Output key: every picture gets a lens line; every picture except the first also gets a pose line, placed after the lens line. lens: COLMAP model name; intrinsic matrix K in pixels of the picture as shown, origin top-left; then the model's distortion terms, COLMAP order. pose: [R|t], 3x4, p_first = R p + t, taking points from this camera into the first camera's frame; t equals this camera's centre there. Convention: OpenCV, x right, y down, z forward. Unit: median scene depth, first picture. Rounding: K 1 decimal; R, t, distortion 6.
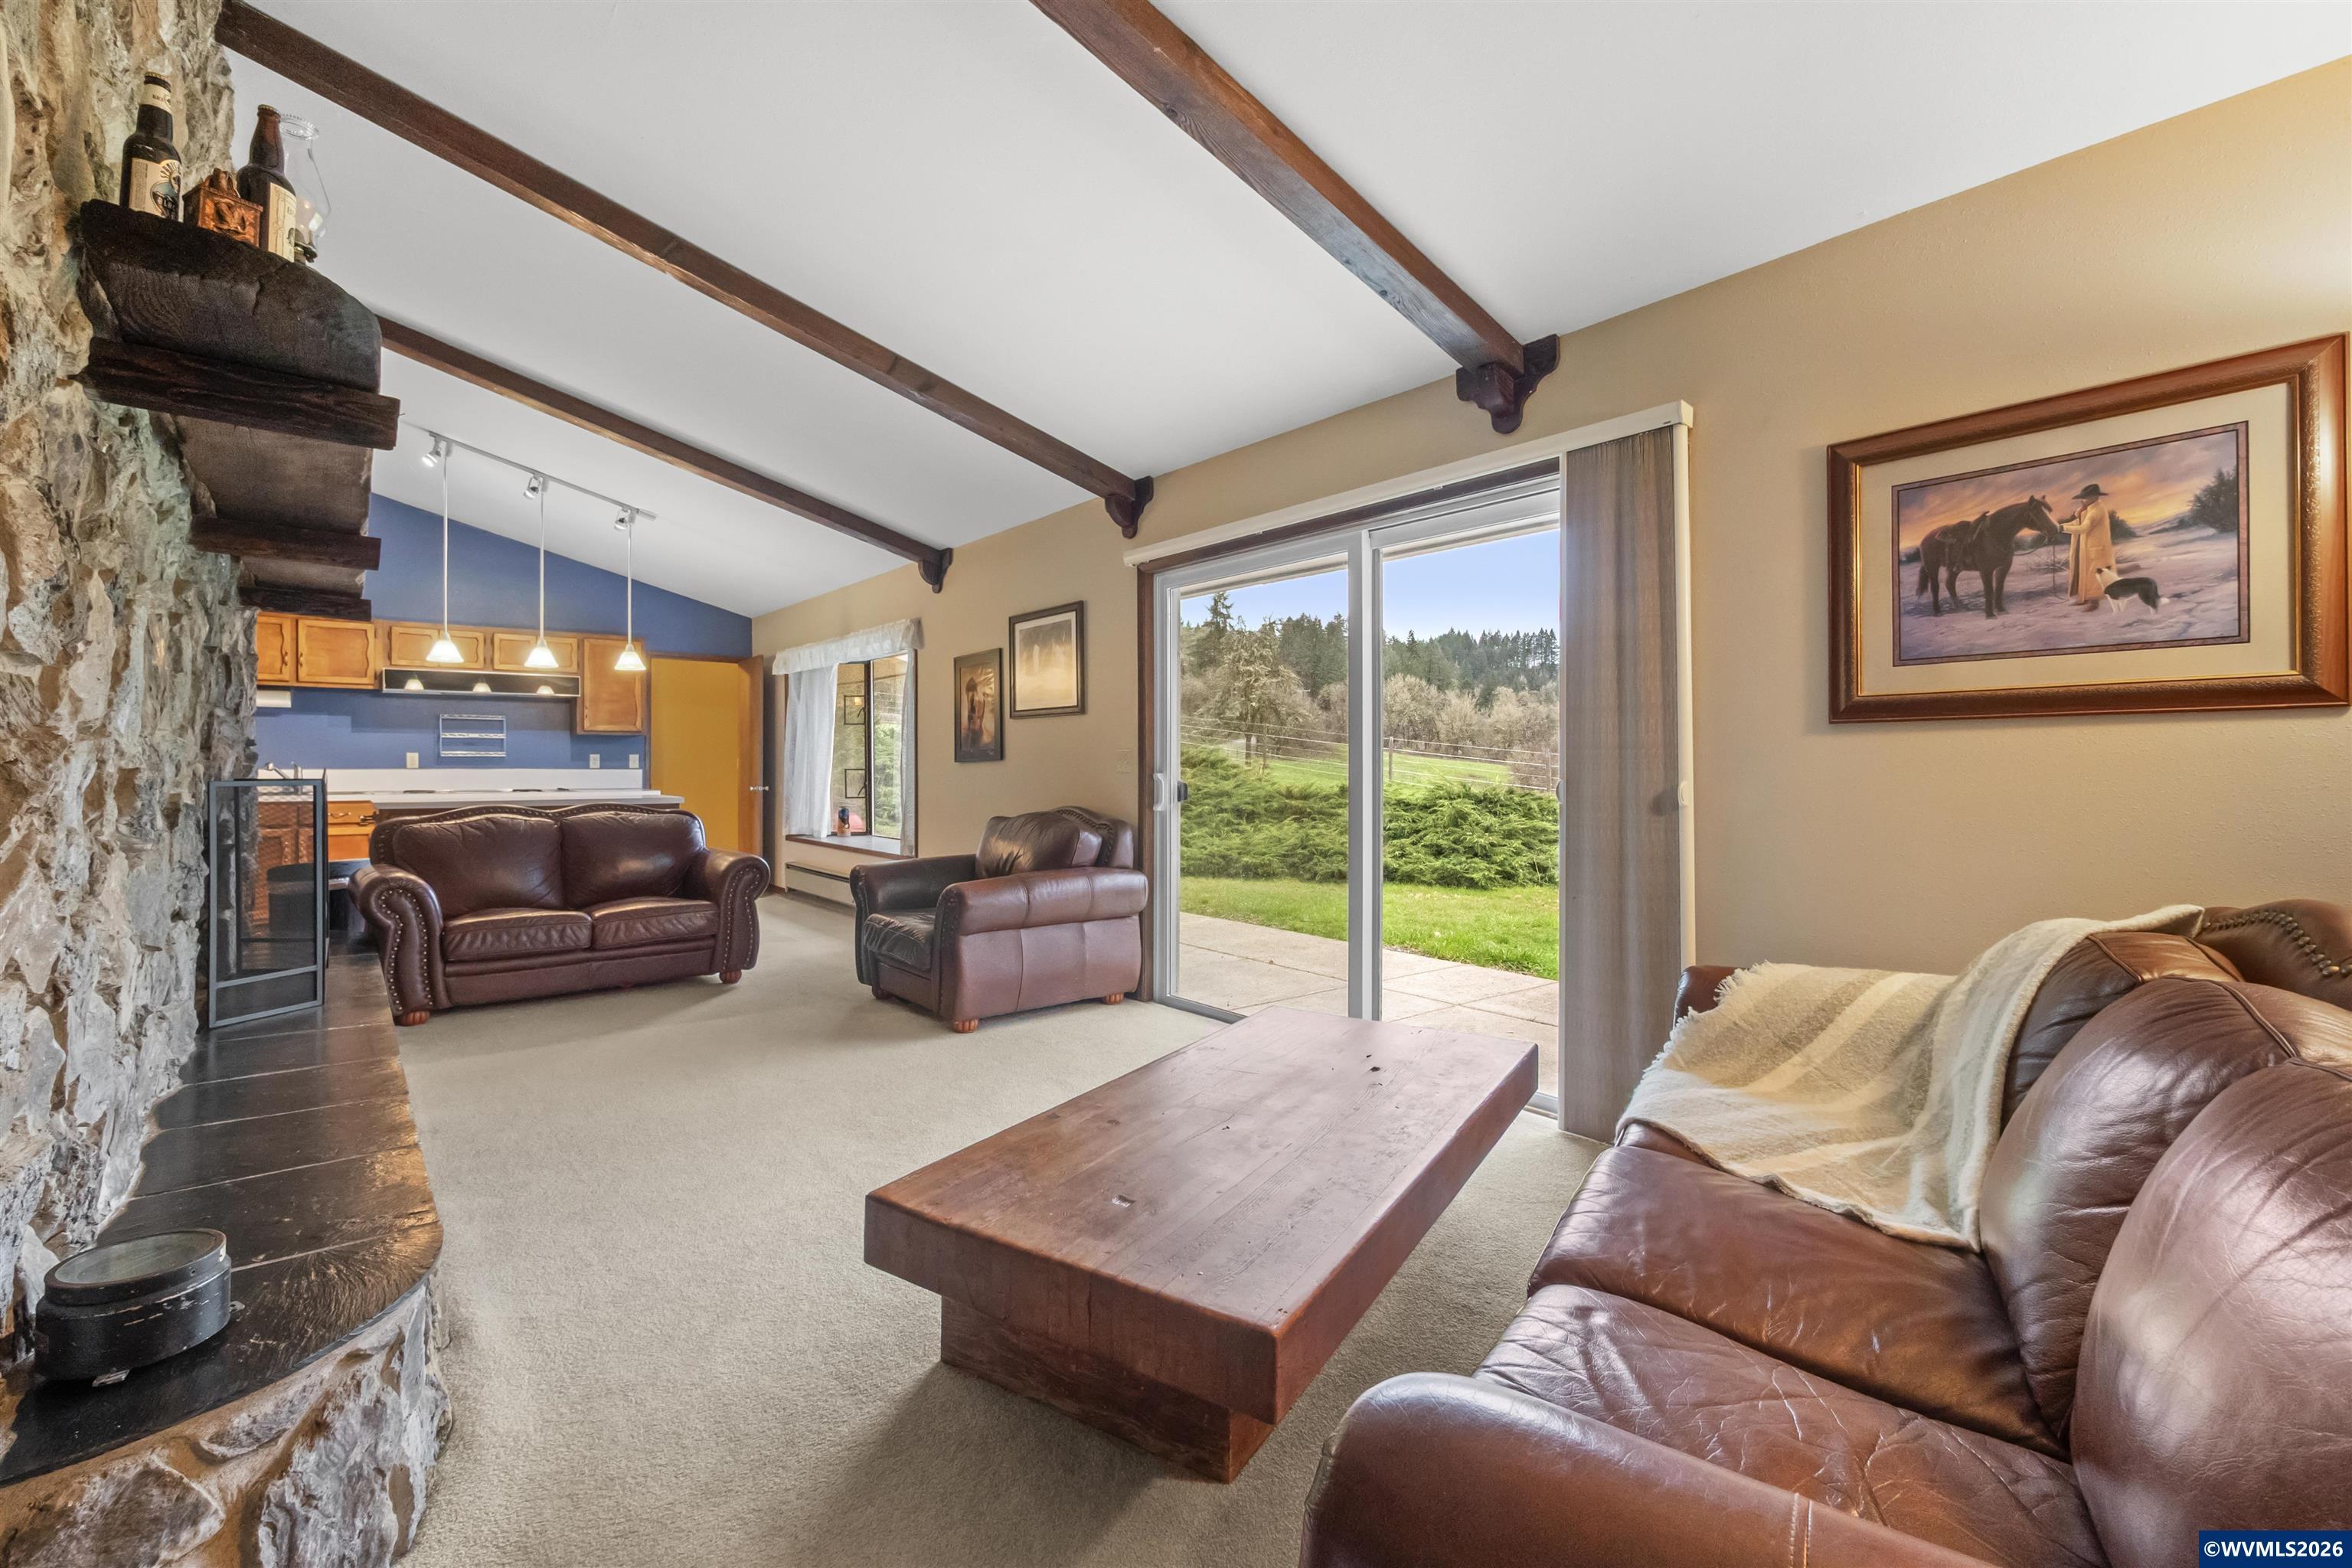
lens RADIAL K [[962.2, 0, 1142.3], [0, 962.2, 764.6], [0, 0, 1]] dist [-0.000185, 0.000019]
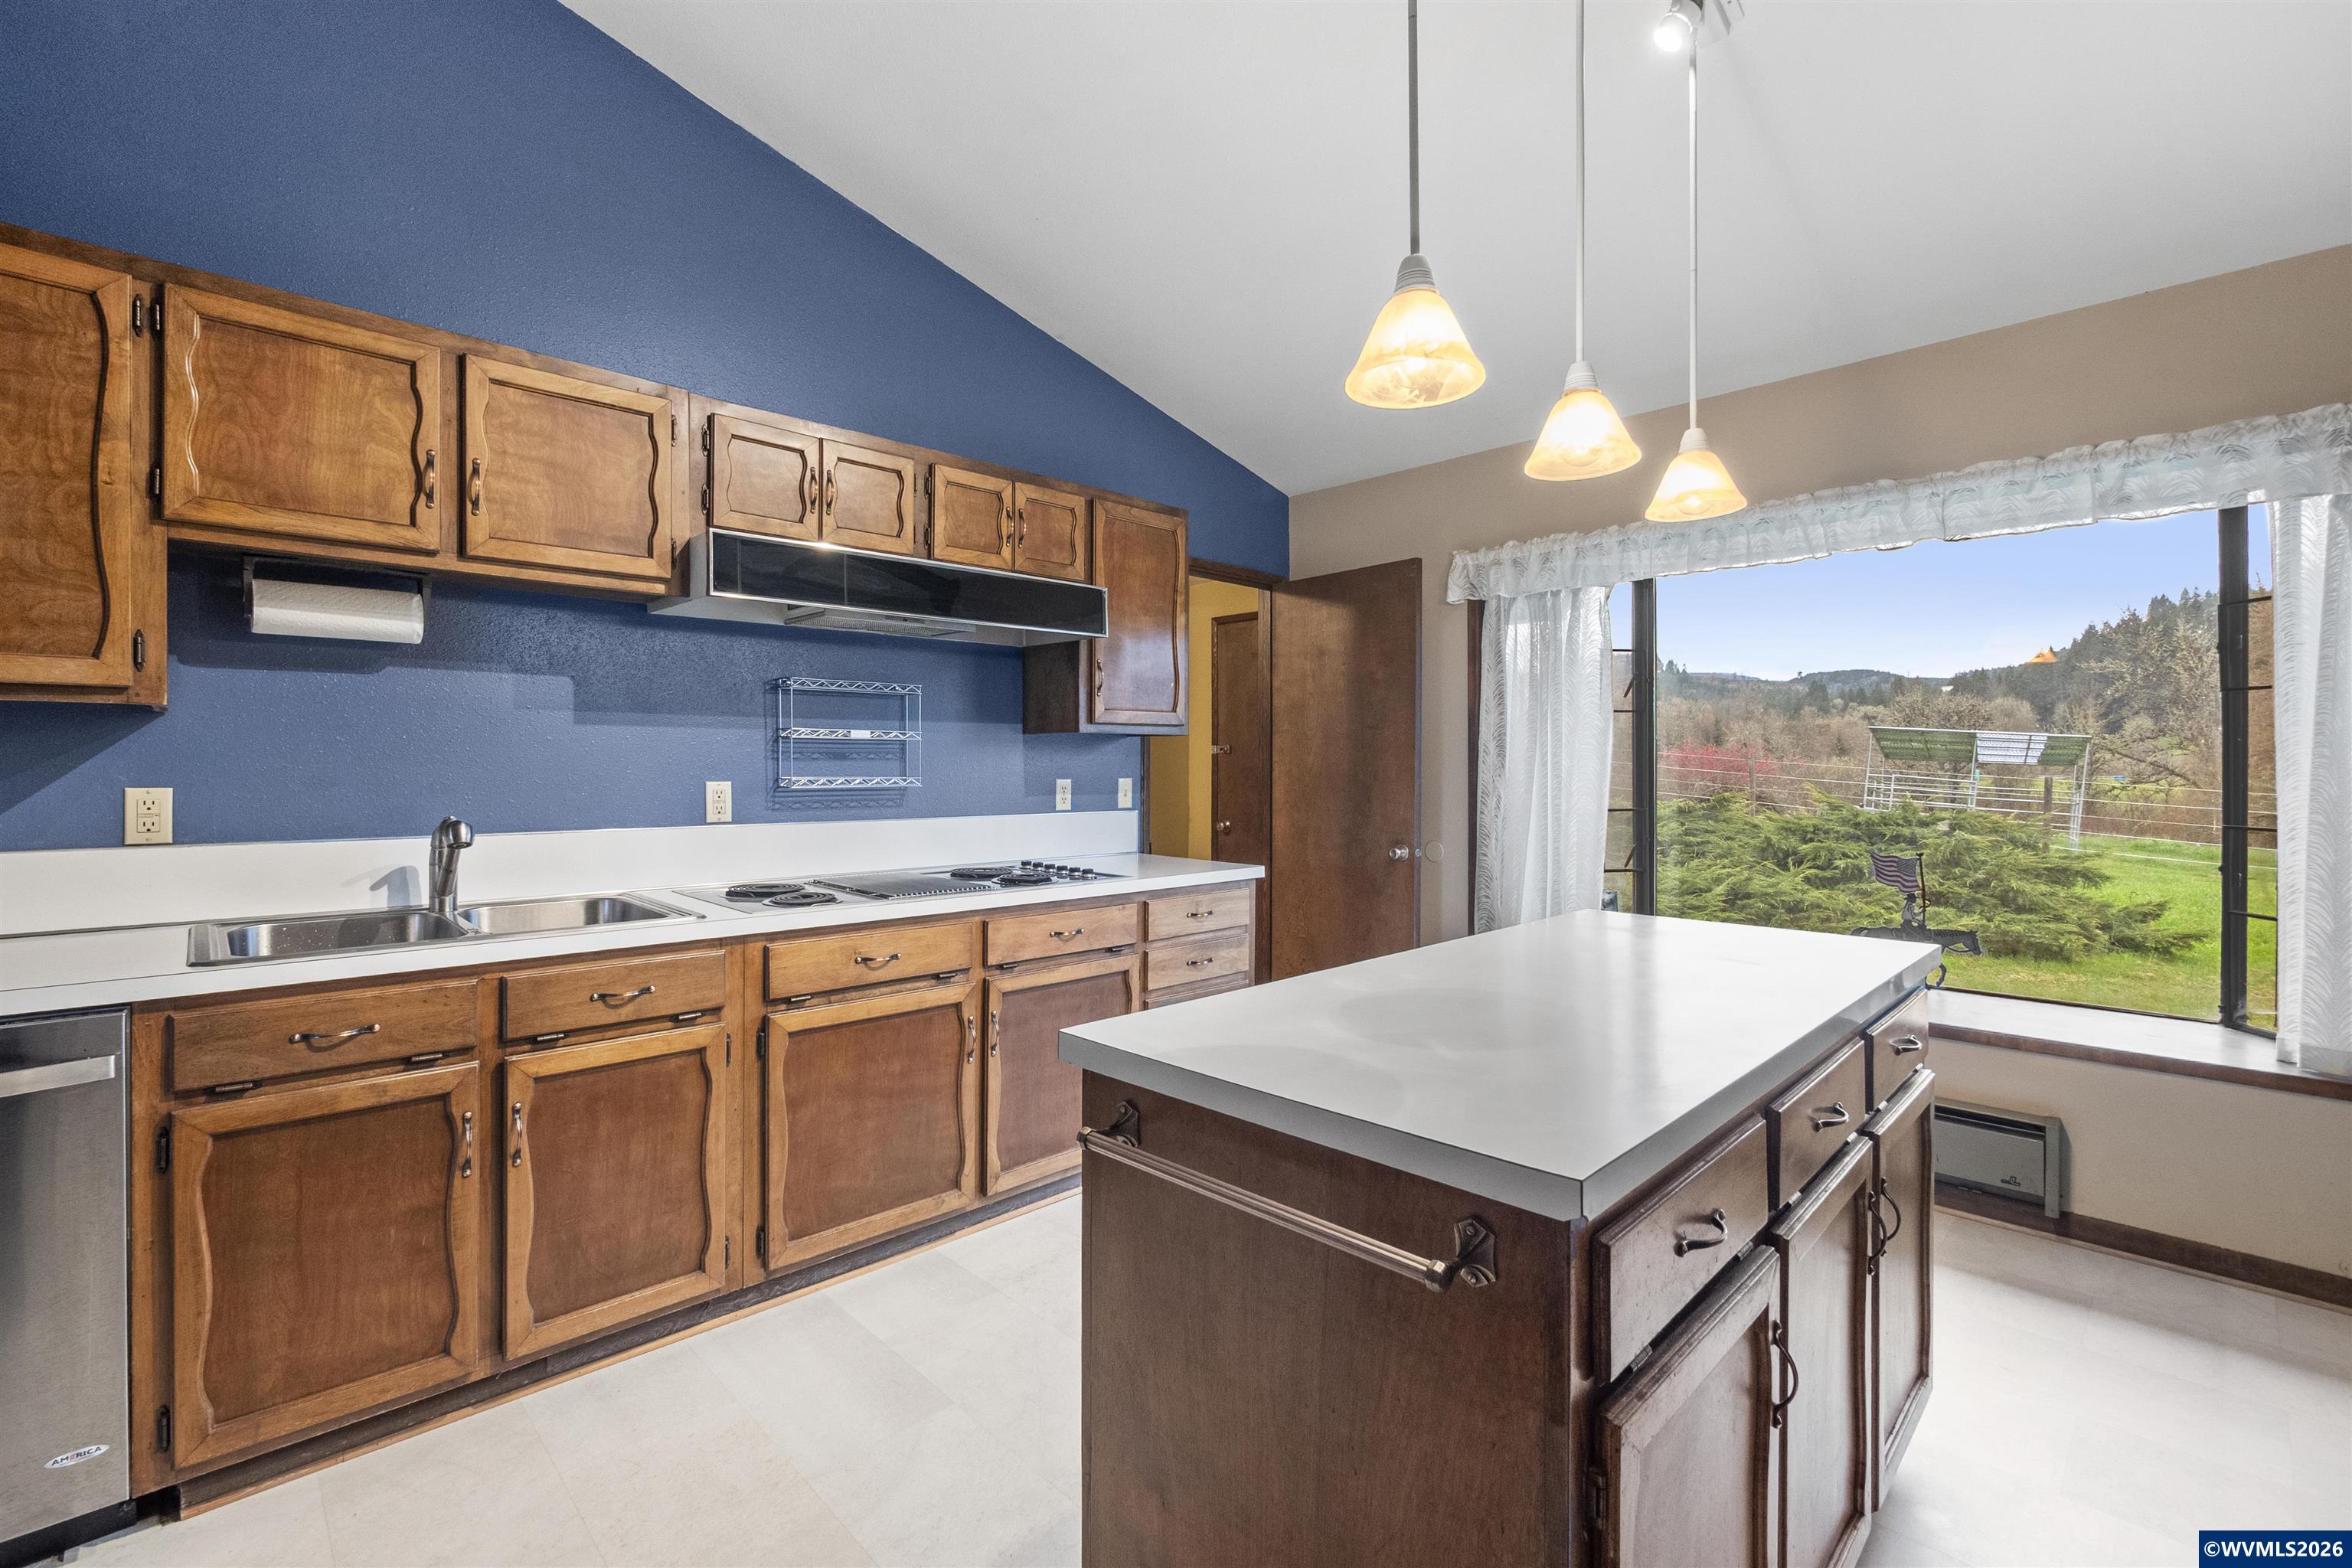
lens RADIAL K [[1032.2, 0, 1172.8], [0, 1032.2, 777.0], [0, 0, 1]] dist [-0.000495, 0.000125]
pose [[0.996176, 0.000925, 0.087360, -0.639011], [-0.001614, 0.999968, 0.007813, -0.017596], [-0.087350, -0.007924, 0.996146, 0.610937]]
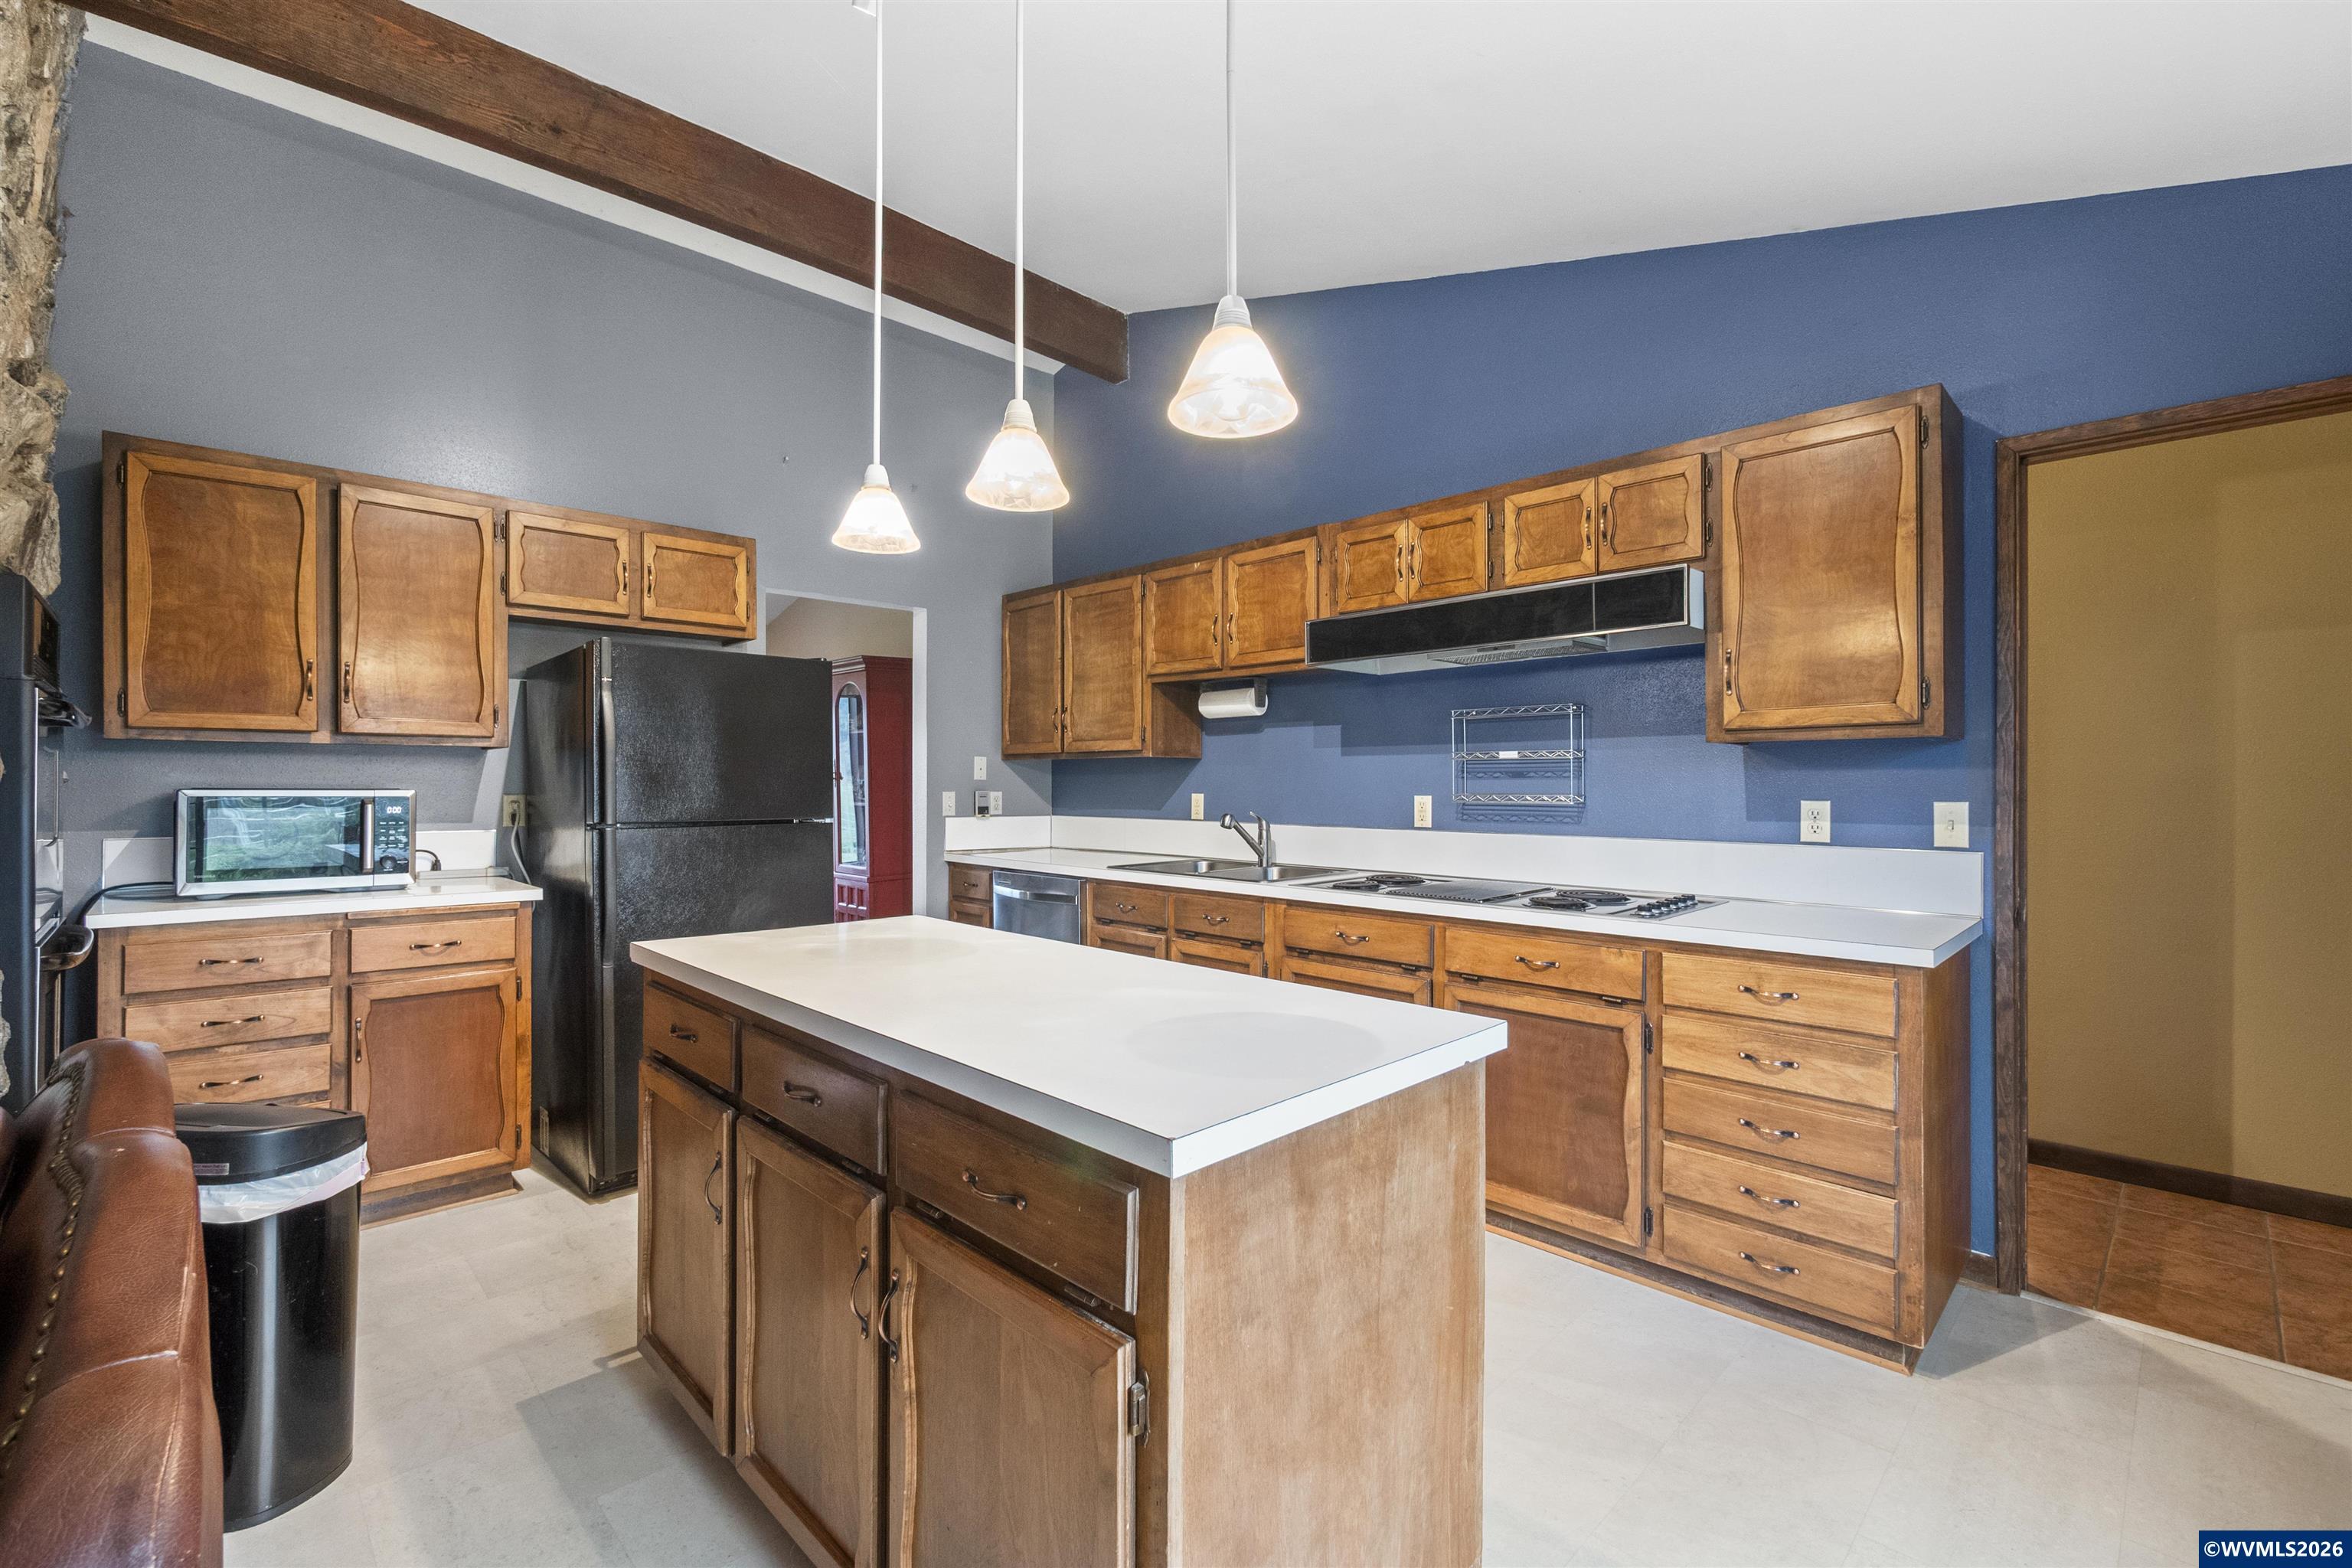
lens RADIAL K [[1032.2, 0, 1172.8], [0, 1032.2, 777.0], [0, 0, 1]] dist [-0.000495, 0.000125]
pose [[0.092691, -0.005768, -0.995678, -0.274394], [-0.001977, 0.999980, -0.005977, -0.018525], [0.995693, 0.002523, 0.092677, 0.854854]]
